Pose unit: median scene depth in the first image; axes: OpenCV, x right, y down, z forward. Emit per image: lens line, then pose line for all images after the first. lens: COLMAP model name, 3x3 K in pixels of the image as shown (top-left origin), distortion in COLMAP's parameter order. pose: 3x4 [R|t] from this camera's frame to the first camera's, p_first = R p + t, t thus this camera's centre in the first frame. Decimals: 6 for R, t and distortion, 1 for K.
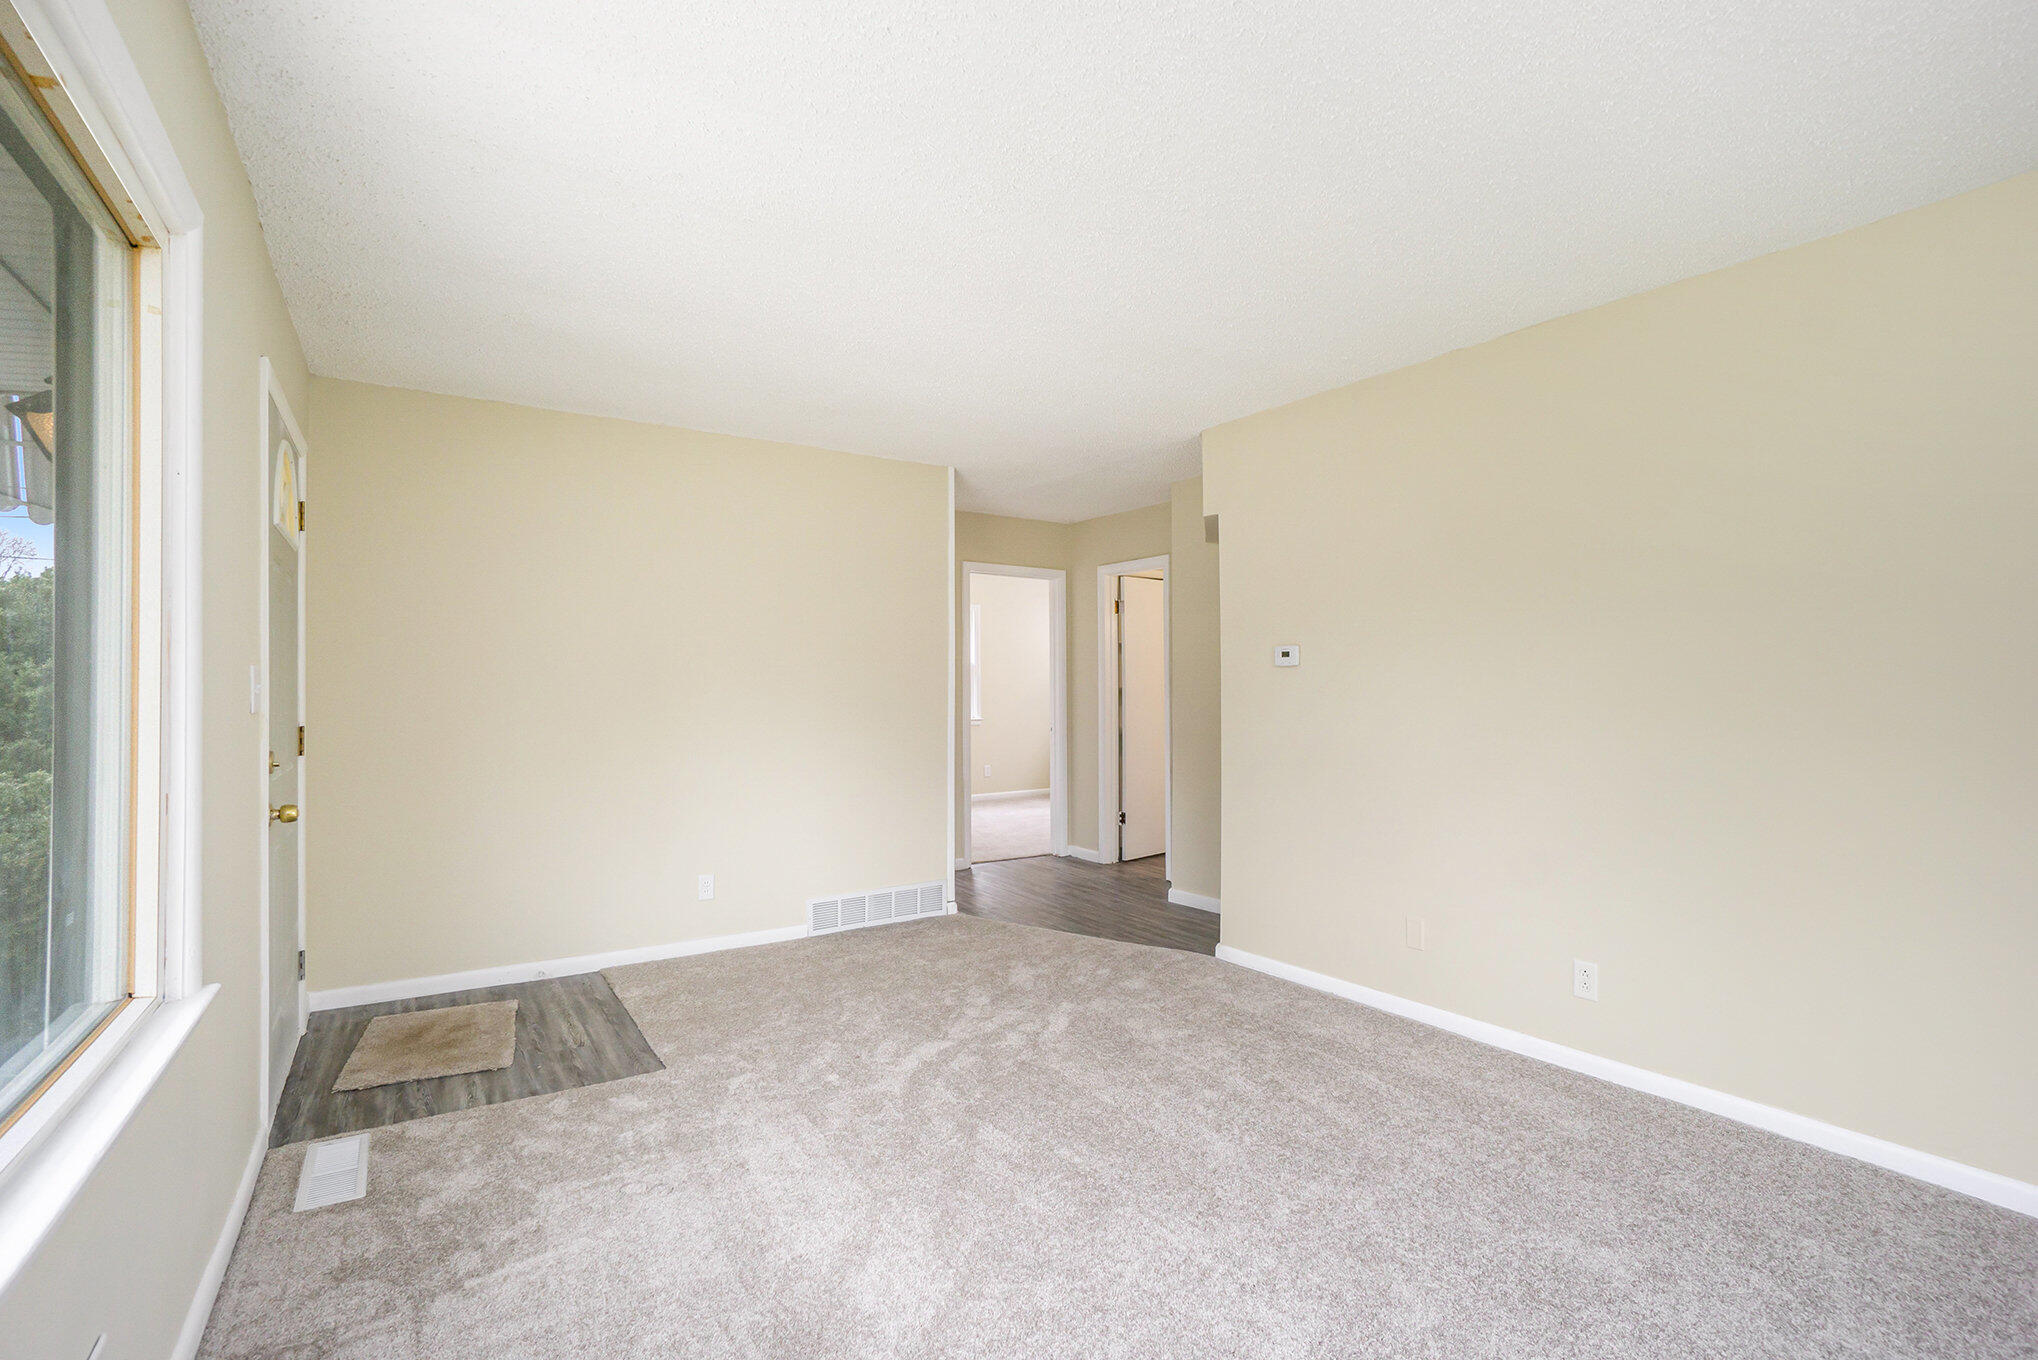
lens RADIAL K [[924.3, 0, 1027.4], [0, 924.3, 683.0], [0, 0, 1]] dist [-0.053872, 0.024119]
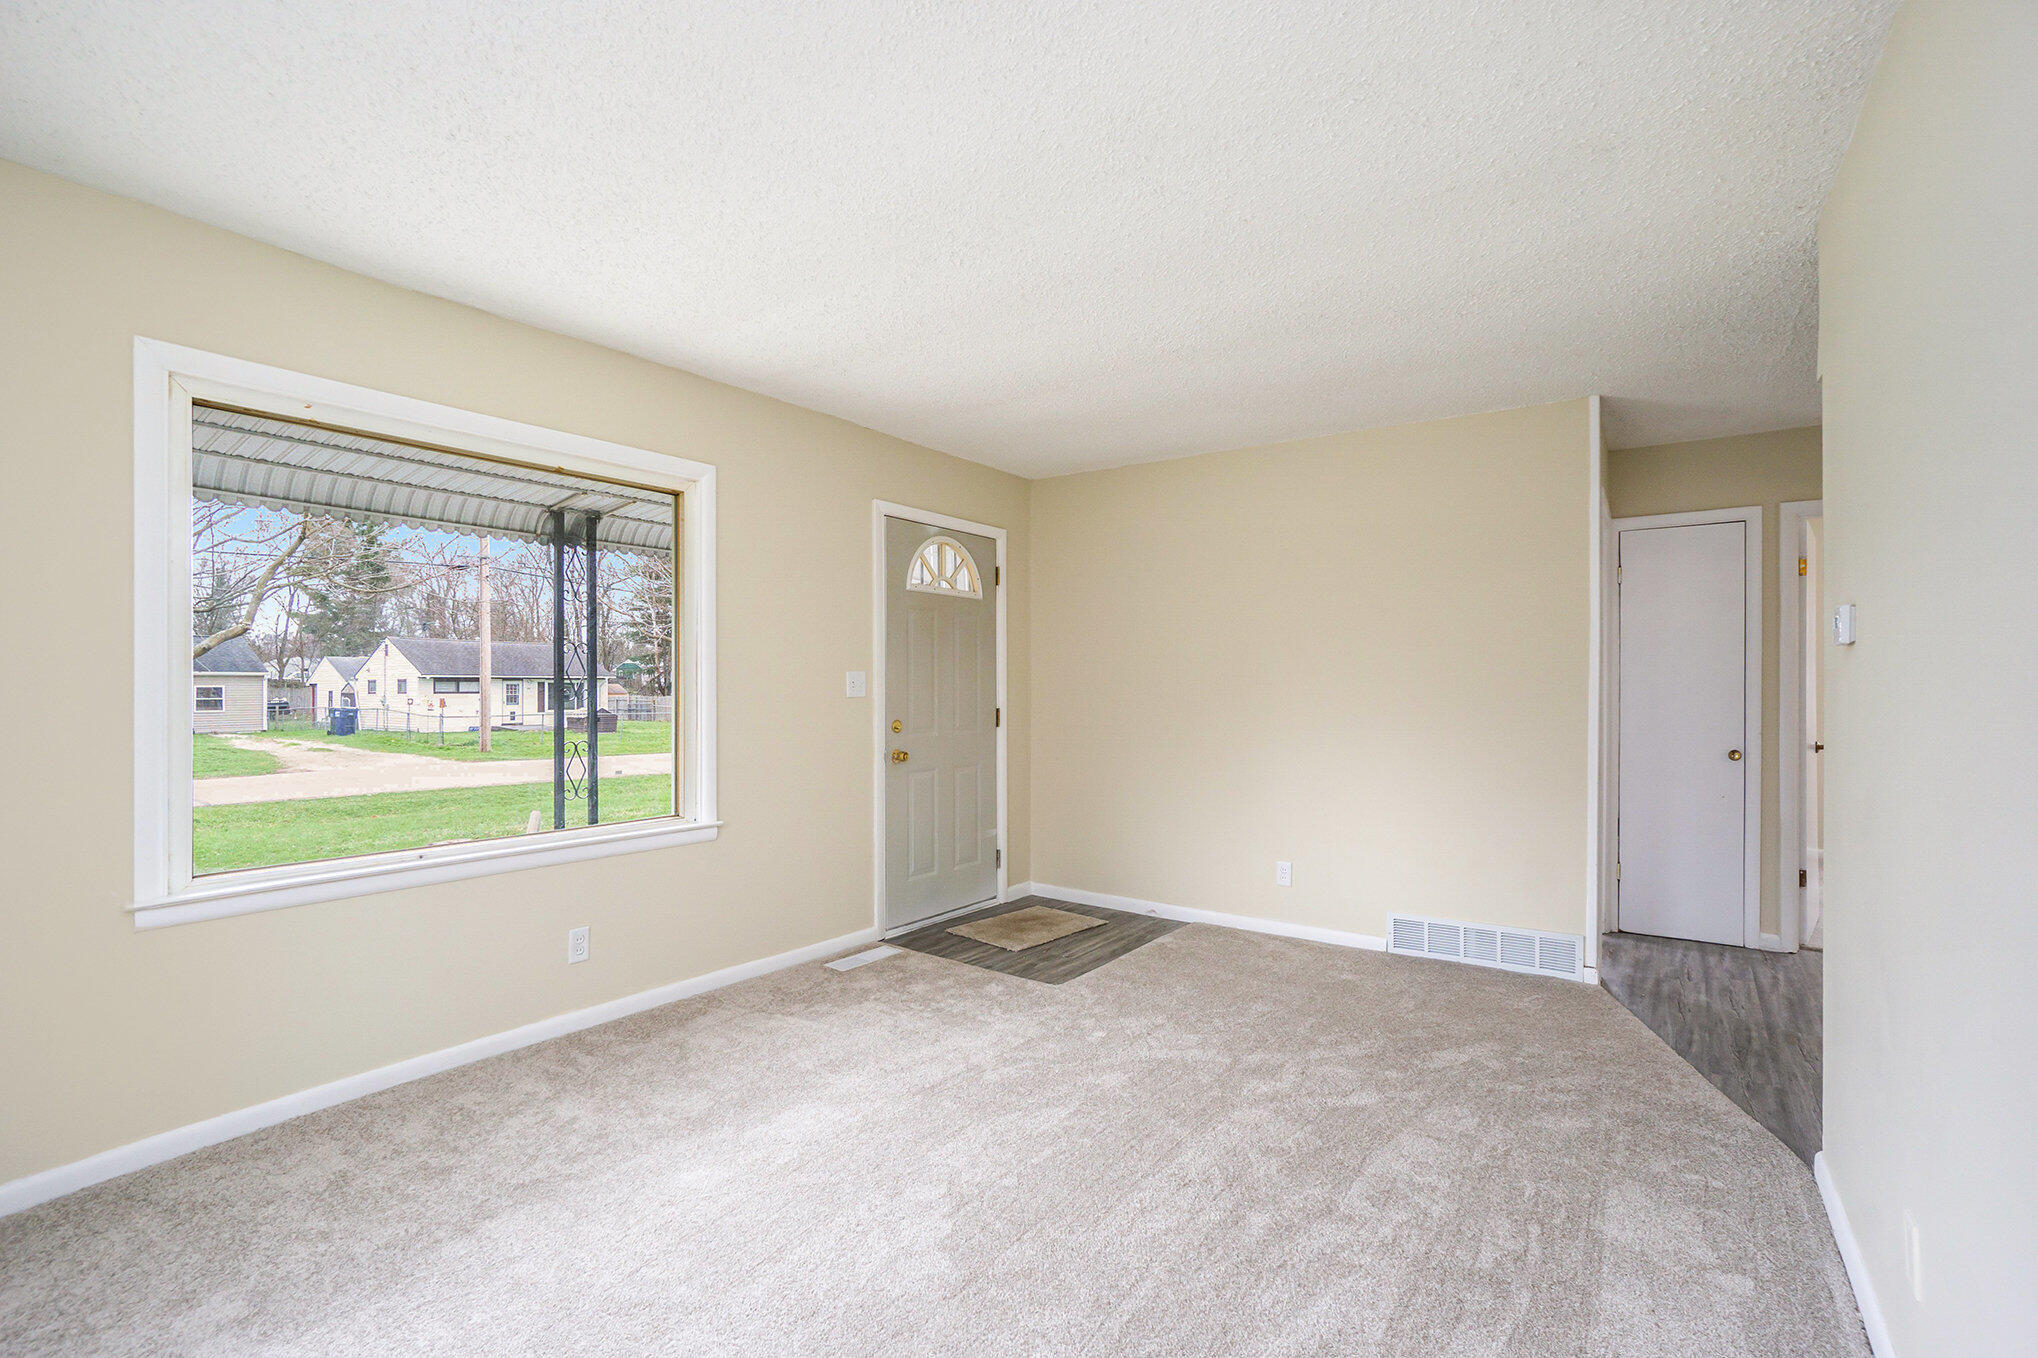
lens RADIAL K [[924.3, 0, 1027.4], [0, 924.3, 682.0], [0, 0, 1]] dist [-0.053872, 0.024119]
pose [[0.346014, 0.002056, -0.938227, 0.704154], [0.001487, 0.999995, 0.002740, -0.003312], [0.938228, -0.002343, 0.346009, 0.459964]]
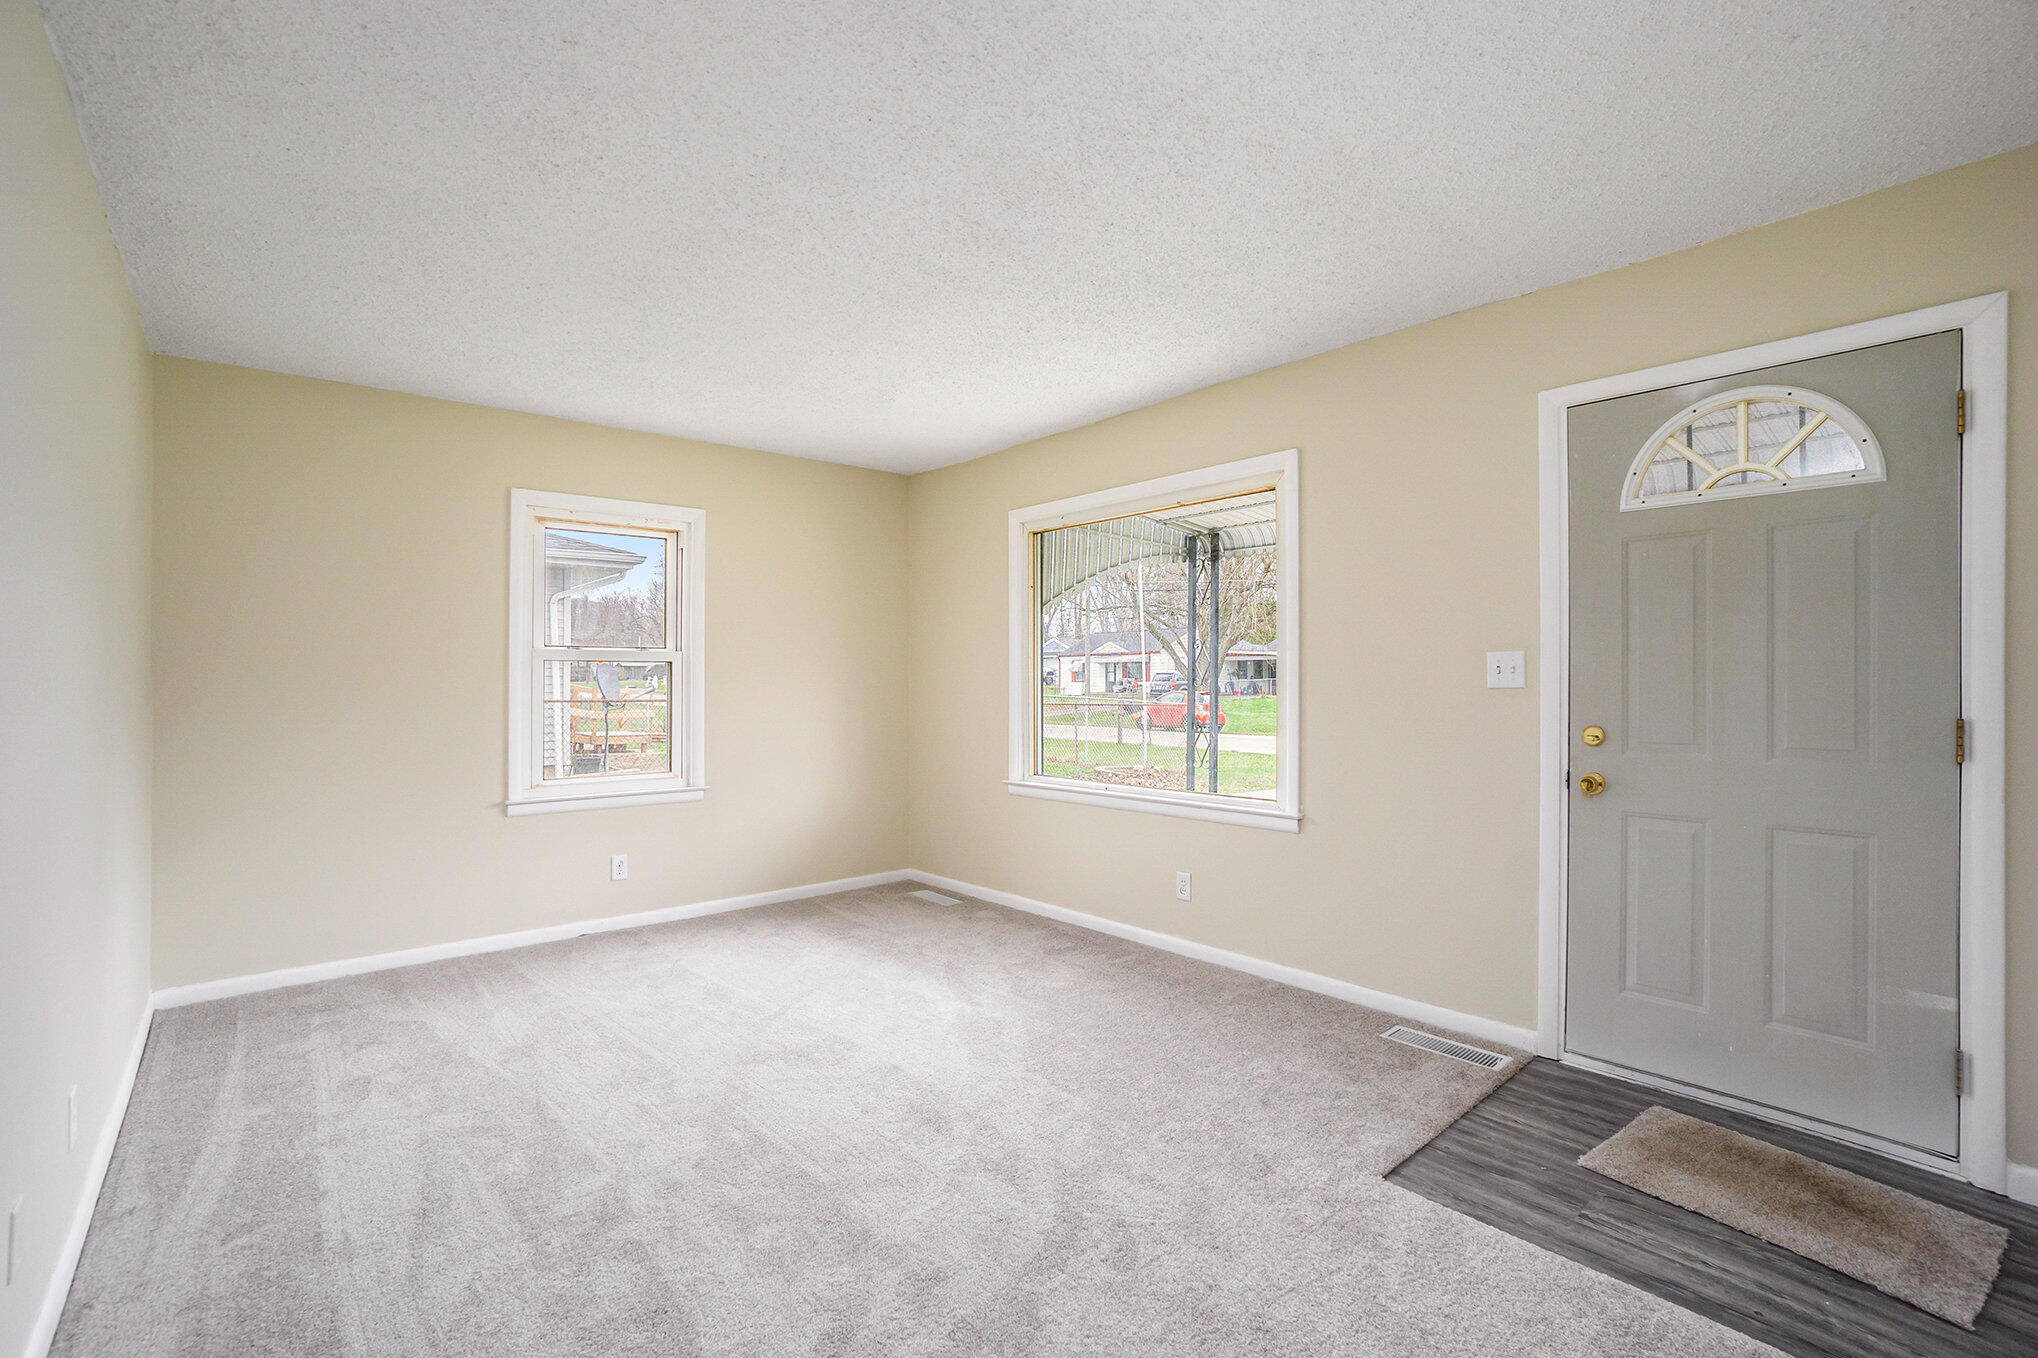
lens RADIAL K [[924.3, 0, 1027.4], [0, 924.3, 682.0], [0, 0, 1]] dist [-0.053872, 0.024119]
pose [[-0.993405, -0.000681, -0.114660, -0.022451], [0.000366, 0.999958, -0.009107, 0.022784], [0.114662, -0.009089, -0.993363, 1.516338]]
